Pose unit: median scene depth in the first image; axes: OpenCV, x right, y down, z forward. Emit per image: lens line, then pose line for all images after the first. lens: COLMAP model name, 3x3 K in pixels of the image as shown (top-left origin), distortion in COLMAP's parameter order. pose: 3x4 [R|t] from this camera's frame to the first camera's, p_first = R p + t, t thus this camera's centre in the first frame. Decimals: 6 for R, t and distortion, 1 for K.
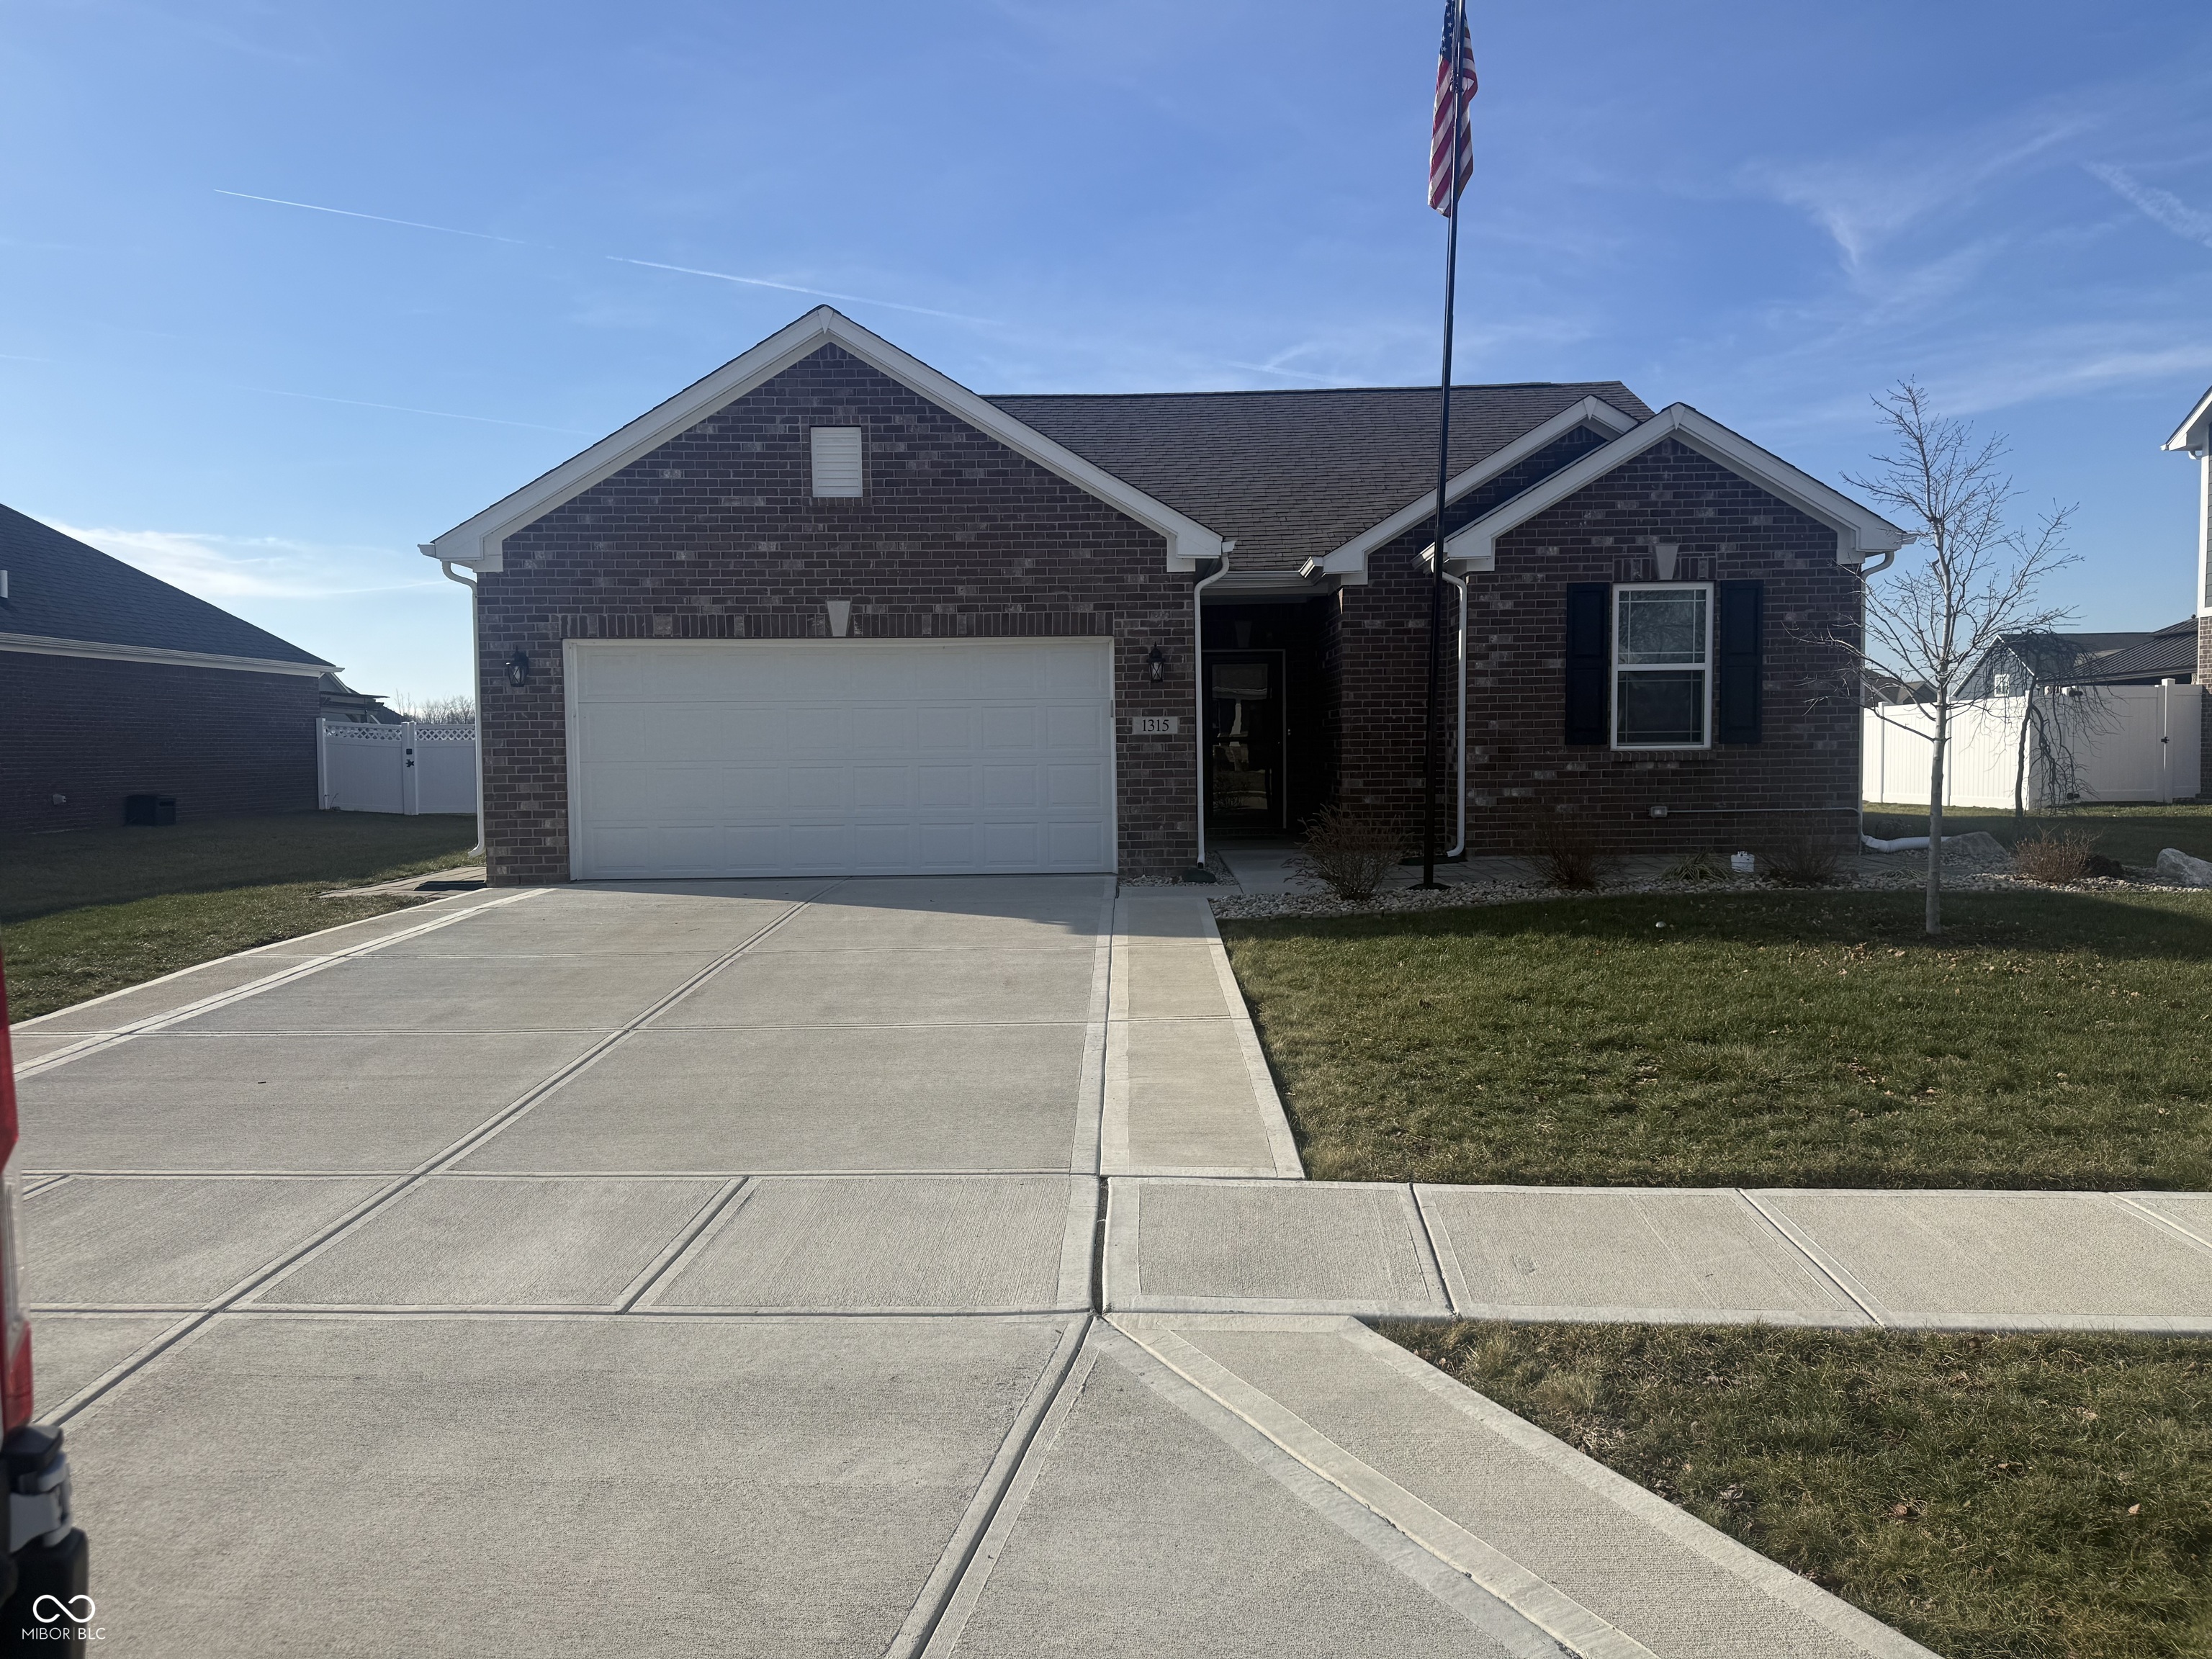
lens RADIAL K [[1536.1, 0, 1091.3], [0, 1536.1, 836.5], [0, 0, 1]] dist [0.098995, -0.167114]
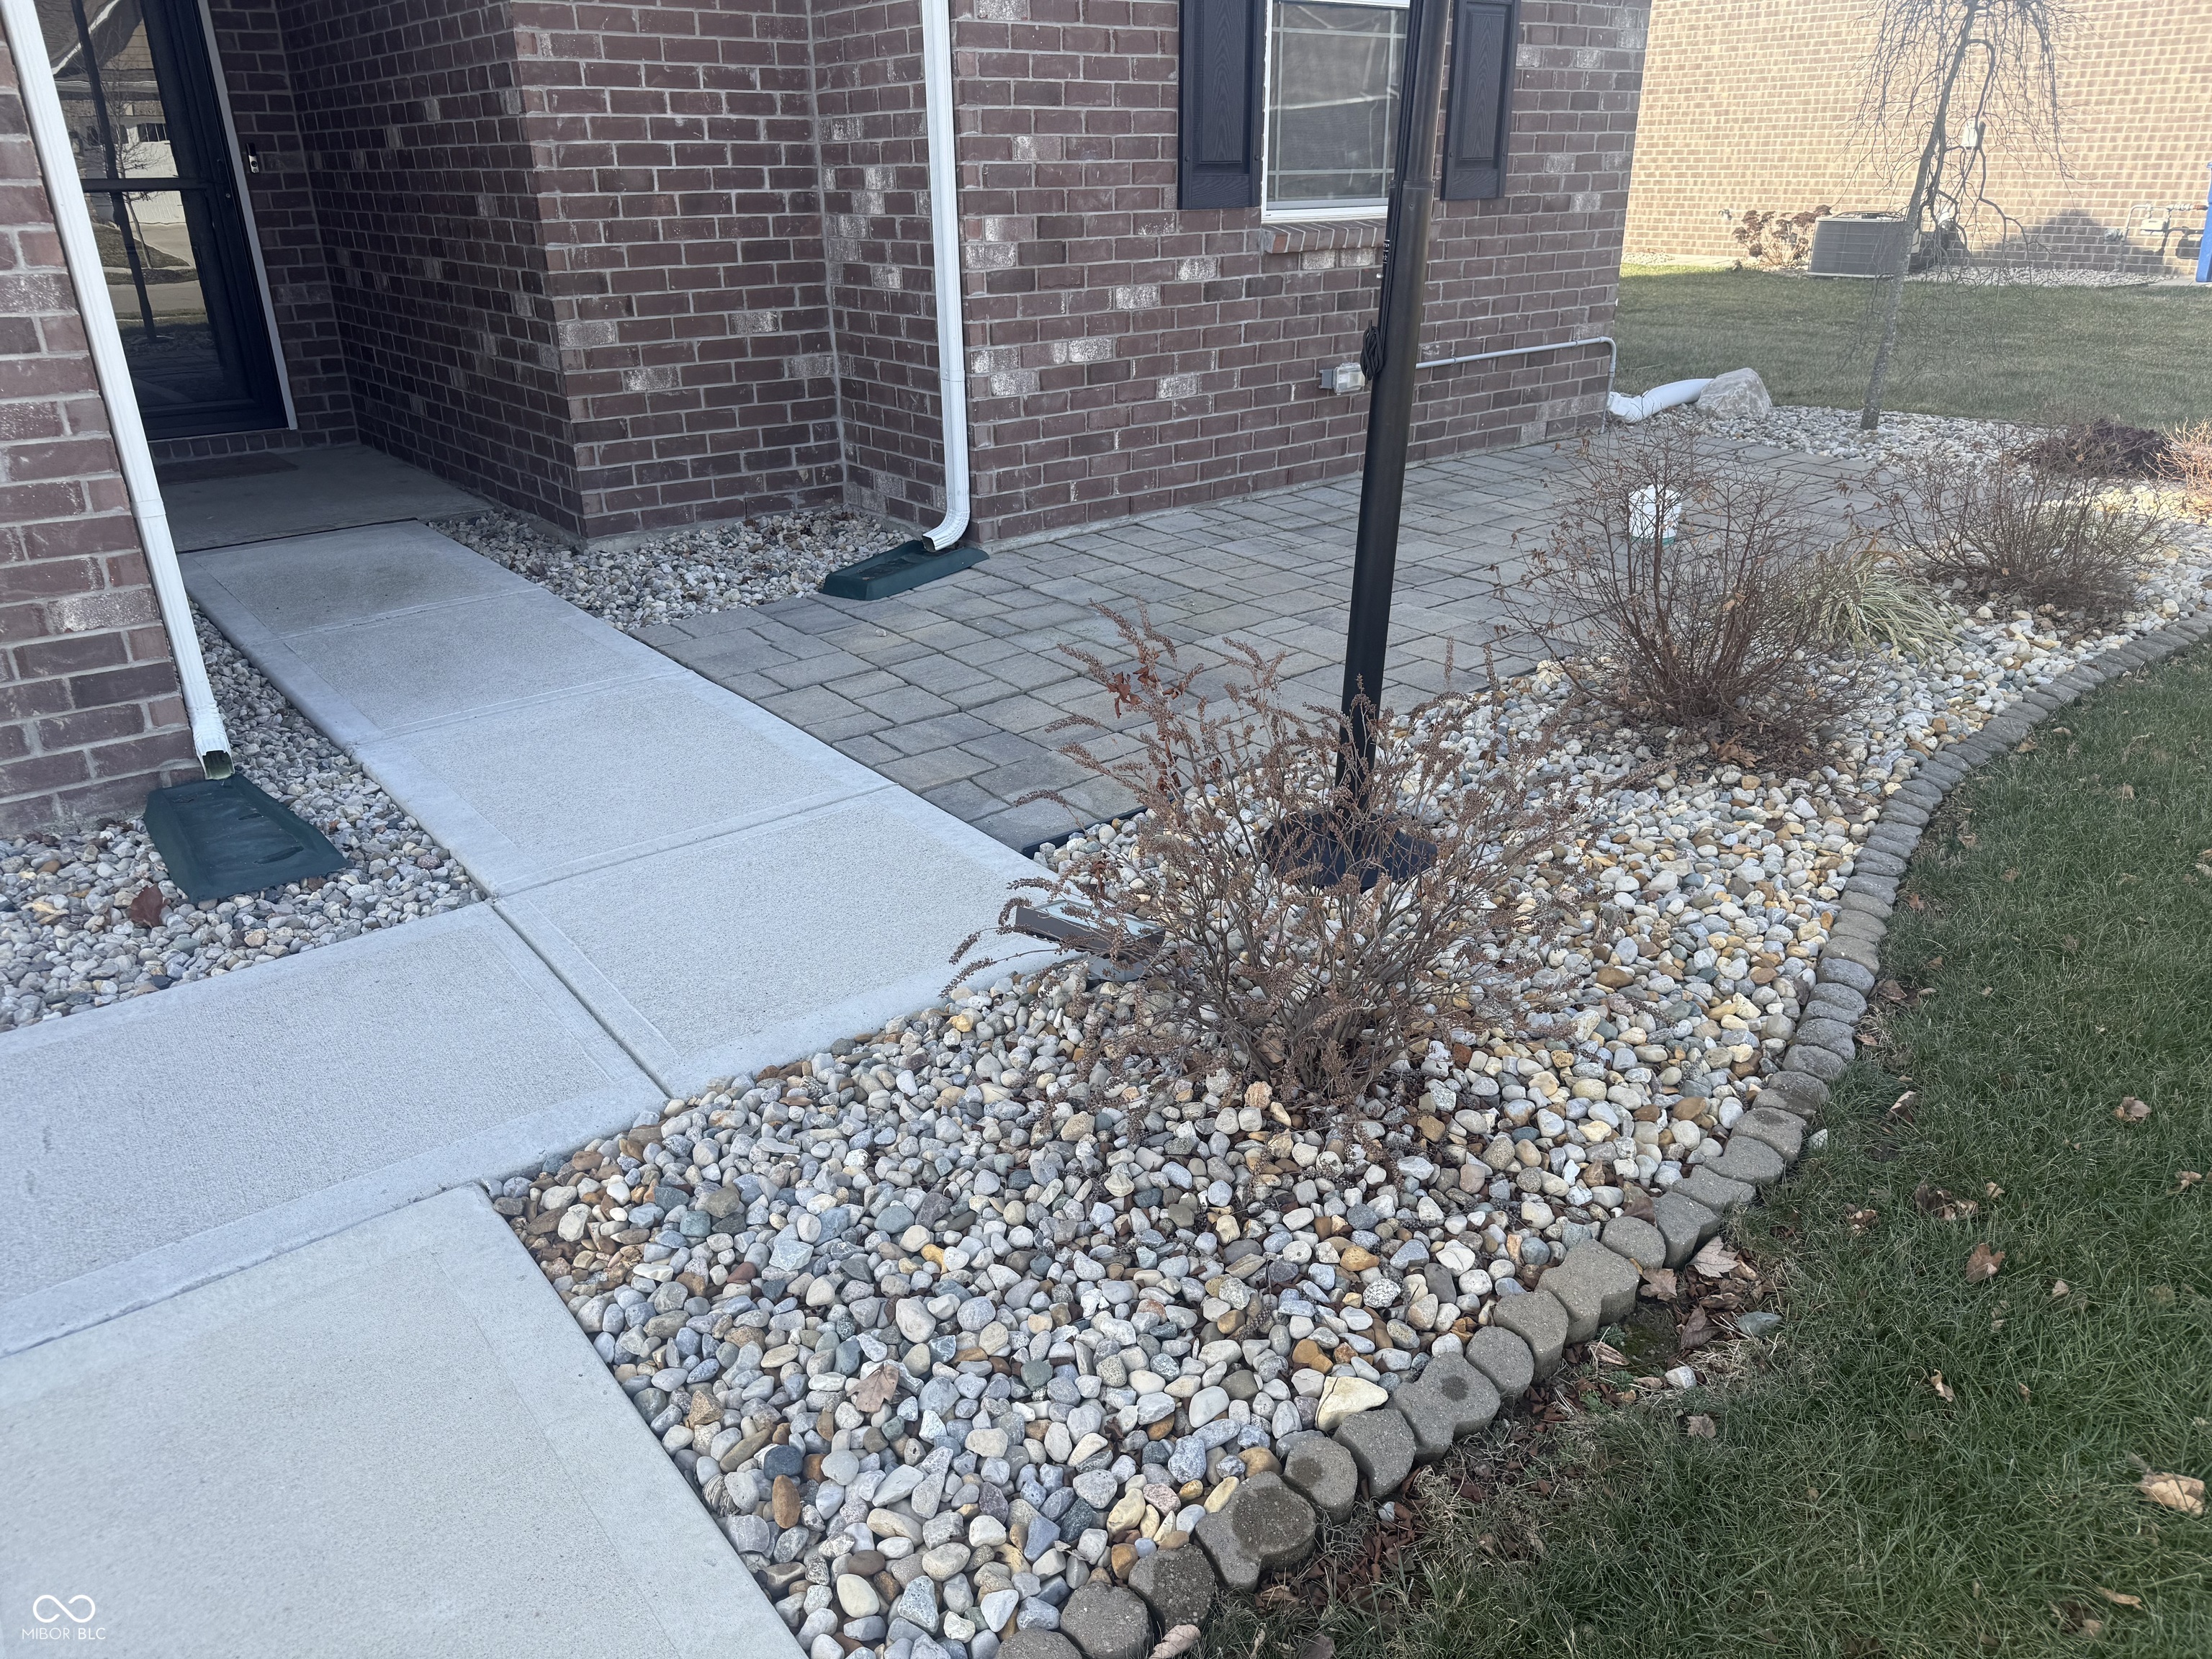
lens RADIAL K [[1536.1, 0, 1091.3], [0, 1536.1, 836.5], [0, 0, 1]] dist [0.098995, -0.167114]
pose [[0.770214, -0.251603, 0.586060, 0.028918], [0.039894, 0.936105, 0.349452, -0.049329], [-0.636536, -0.245772, 0.731039, 0.697037]]
